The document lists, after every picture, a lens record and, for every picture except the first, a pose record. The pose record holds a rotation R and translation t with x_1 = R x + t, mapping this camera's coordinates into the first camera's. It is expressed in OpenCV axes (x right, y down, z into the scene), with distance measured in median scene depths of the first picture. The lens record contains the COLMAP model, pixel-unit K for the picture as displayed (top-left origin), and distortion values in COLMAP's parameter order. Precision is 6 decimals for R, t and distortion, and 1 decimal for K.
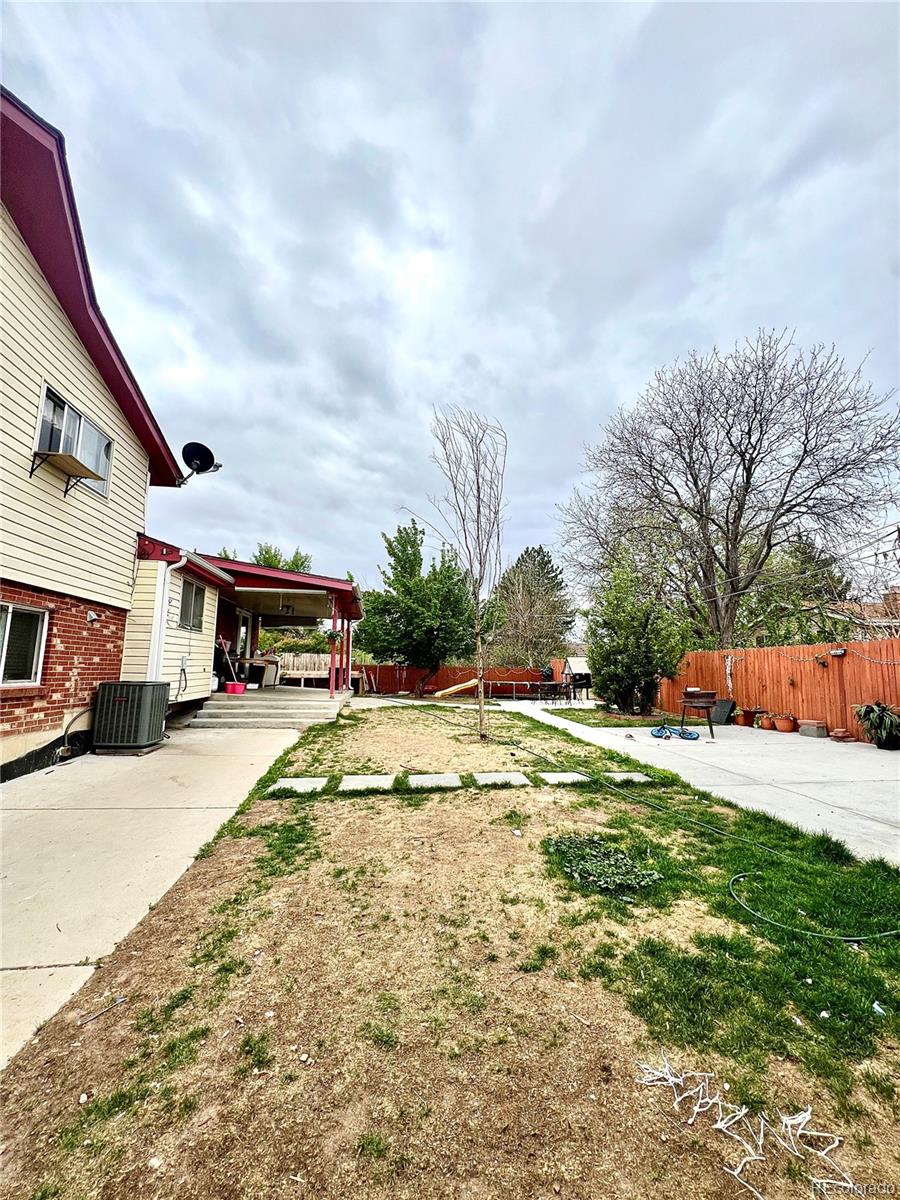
lens RADIAL K [[484.2, 0, 450.0], [0, 484.2, 600.0], [0, 0, 1]] dist [-0.000248, 0.000327]
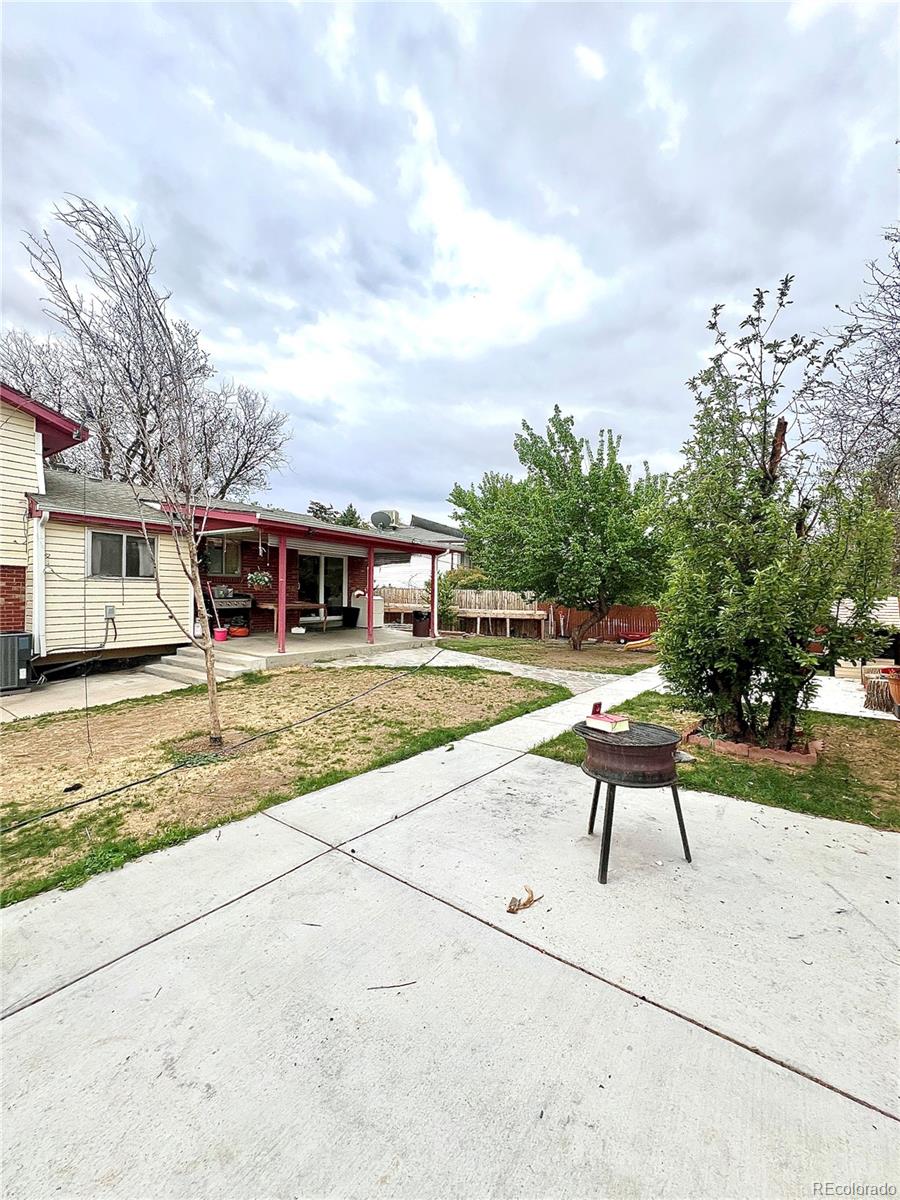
lens RADIAL K [[494.8, 0, 450.0], [0, 494.8, 600.0], [0, 0, 1]] dist [0.002619, 0.000155]
pose [[0.728147, 0.010265, -0.685344, 0.293592], [0.090510, 0.989692, 0.110986, 0.021175], [0.679419, -0.142845, 0.719712, 0.300501]]
